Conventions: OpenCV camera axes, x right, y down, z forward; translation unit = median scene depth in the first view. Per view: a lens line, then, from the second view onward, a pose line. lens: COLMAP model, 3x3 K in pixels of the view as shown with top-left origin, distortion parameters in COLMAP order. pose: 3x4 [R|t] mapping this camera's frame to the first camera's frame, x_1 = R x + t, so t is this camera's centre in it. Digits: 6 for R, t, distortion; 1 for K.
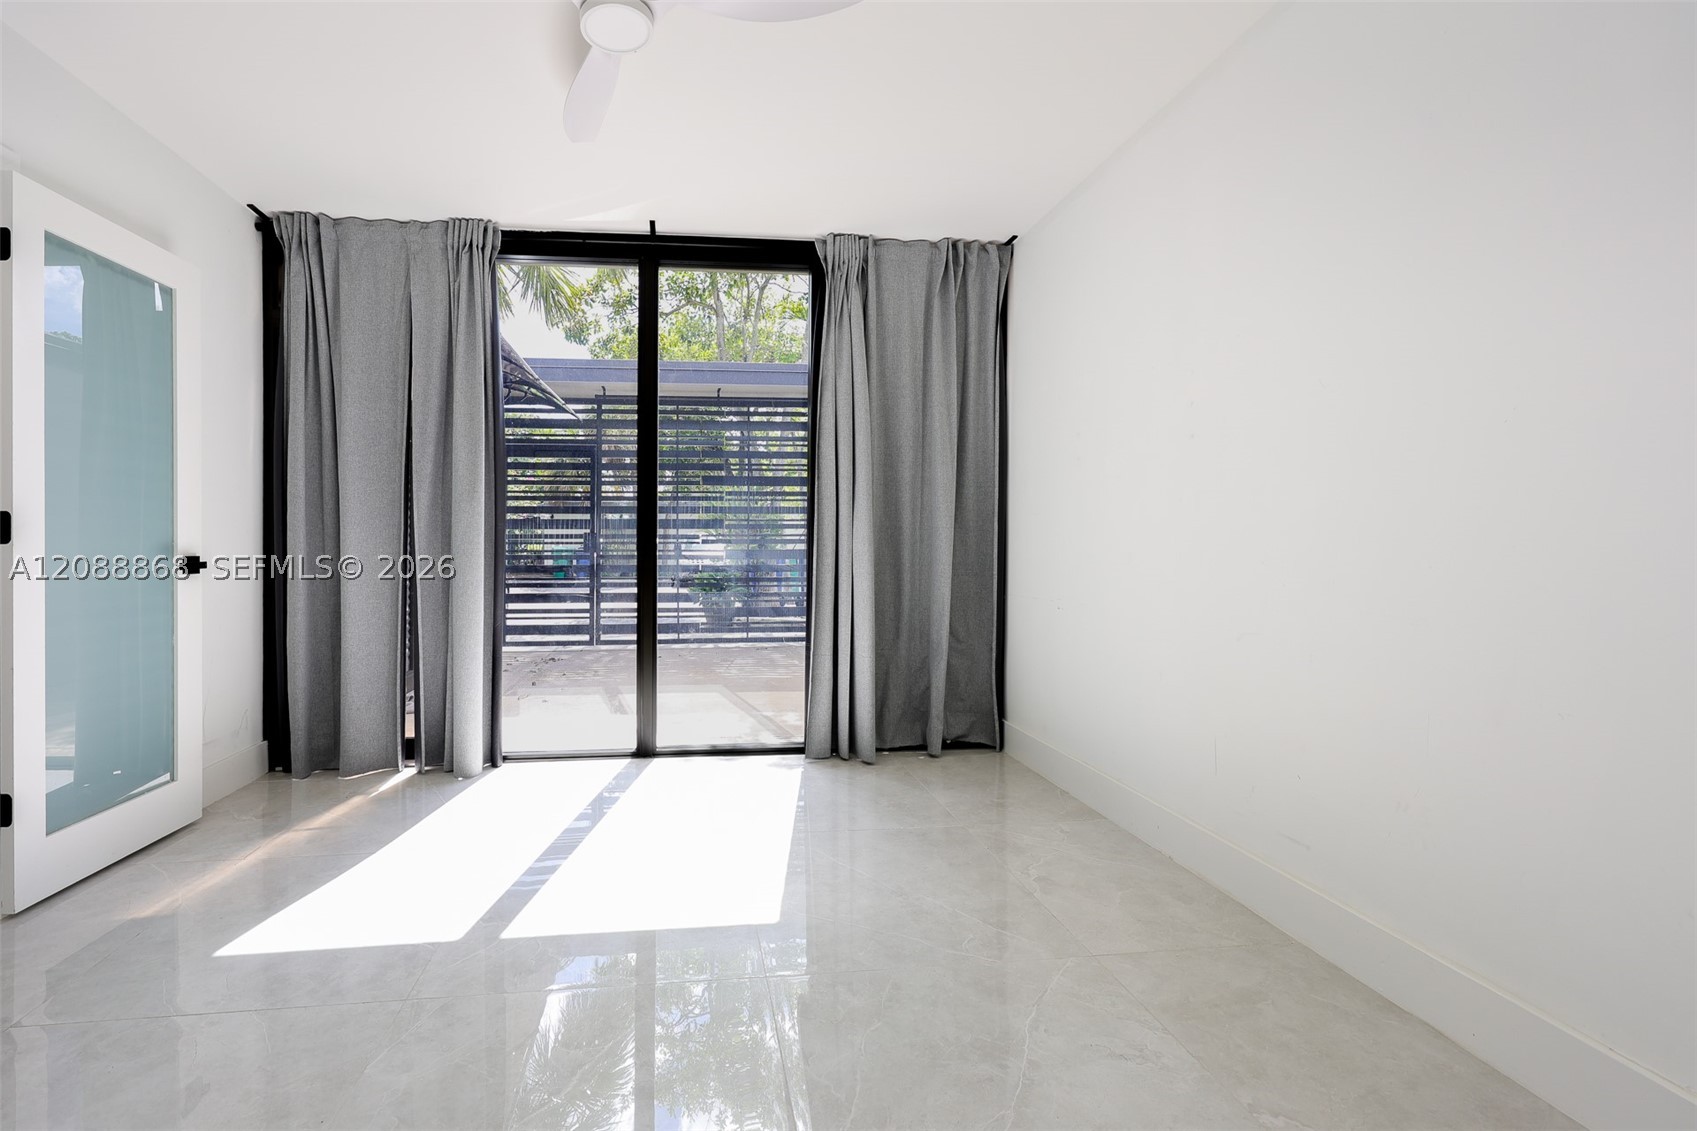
lens RADIAL K [[736.6, 0, 848.5], [0, 736.6, 565.5], [0, 0, 1]] dist [0.000715, 0.000081]
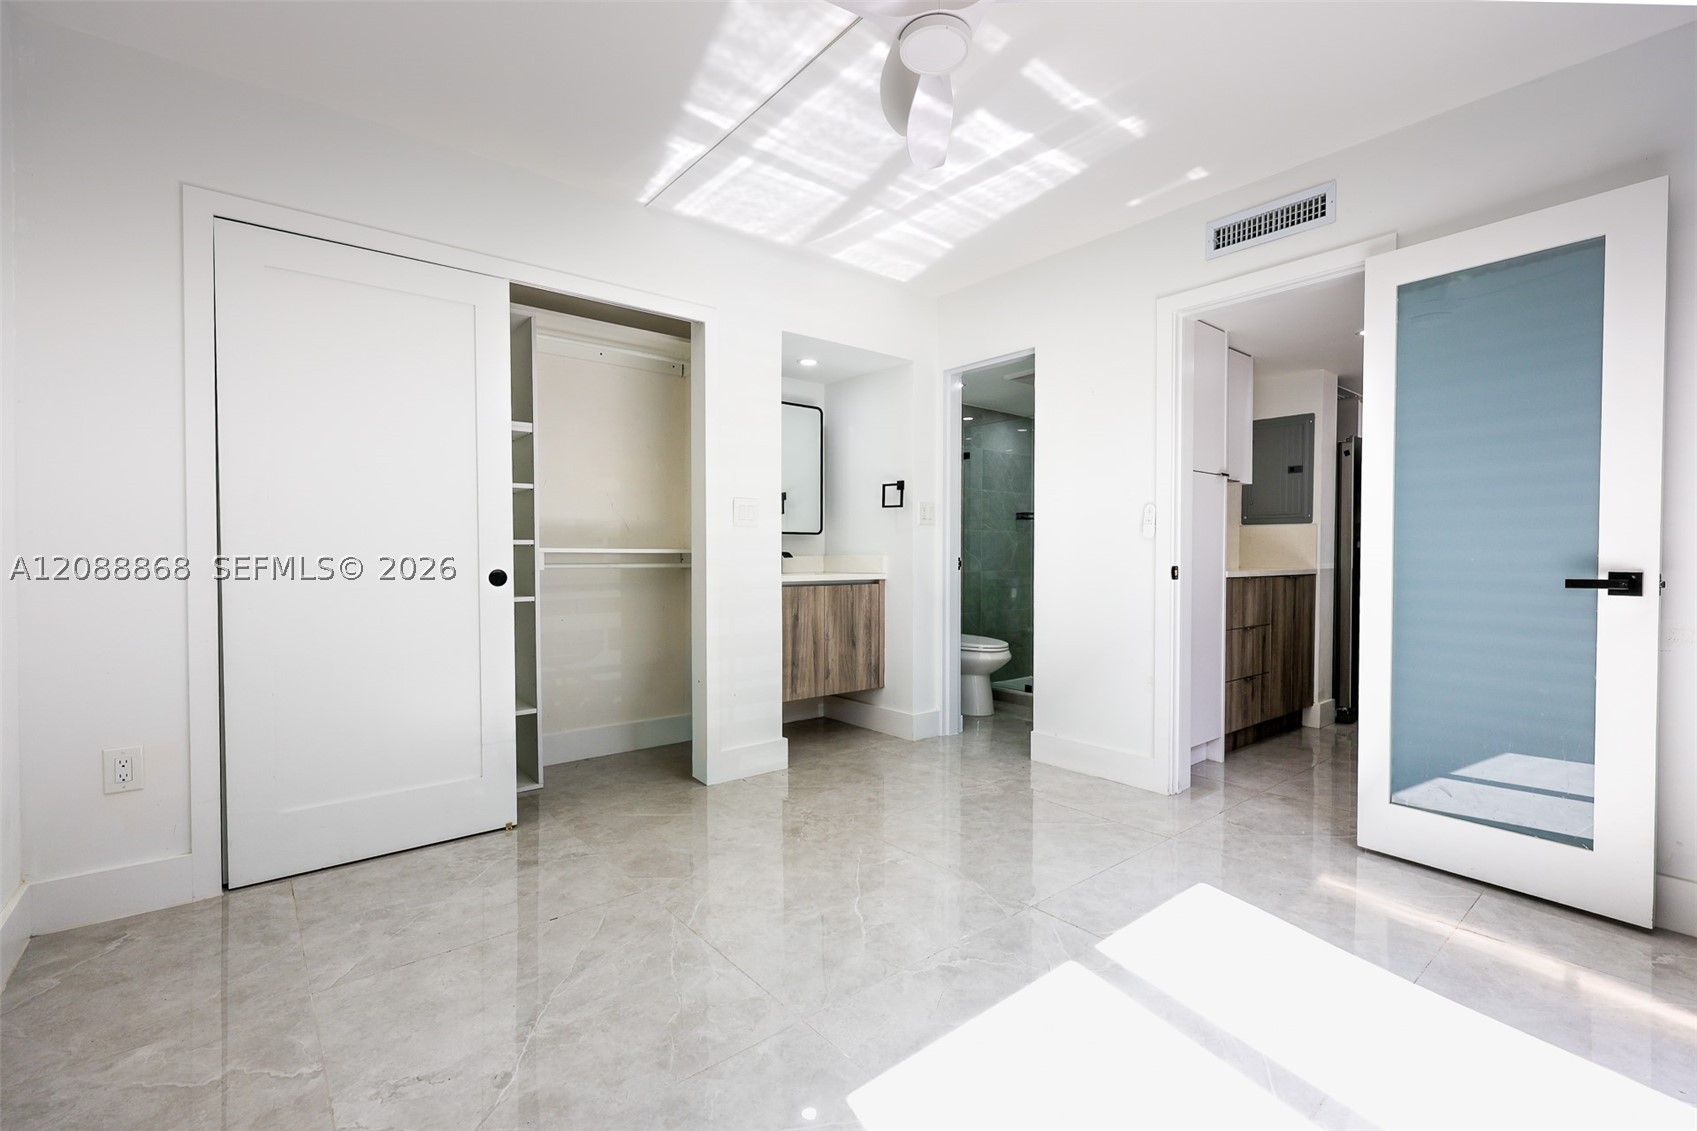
lens RADIAL K [[736.6, 0, 848.5], [0, 736.6, 565.5], [0, 0, 1]] dist [0.000715, 0.000081]
pose [[-0.901649, 0.002067, -0.432463, 0.234963], [-0.007803, 0.999748, 0.021048, -0.044253], [0.432398, 0.022352, -0.901406, 1.802880]]
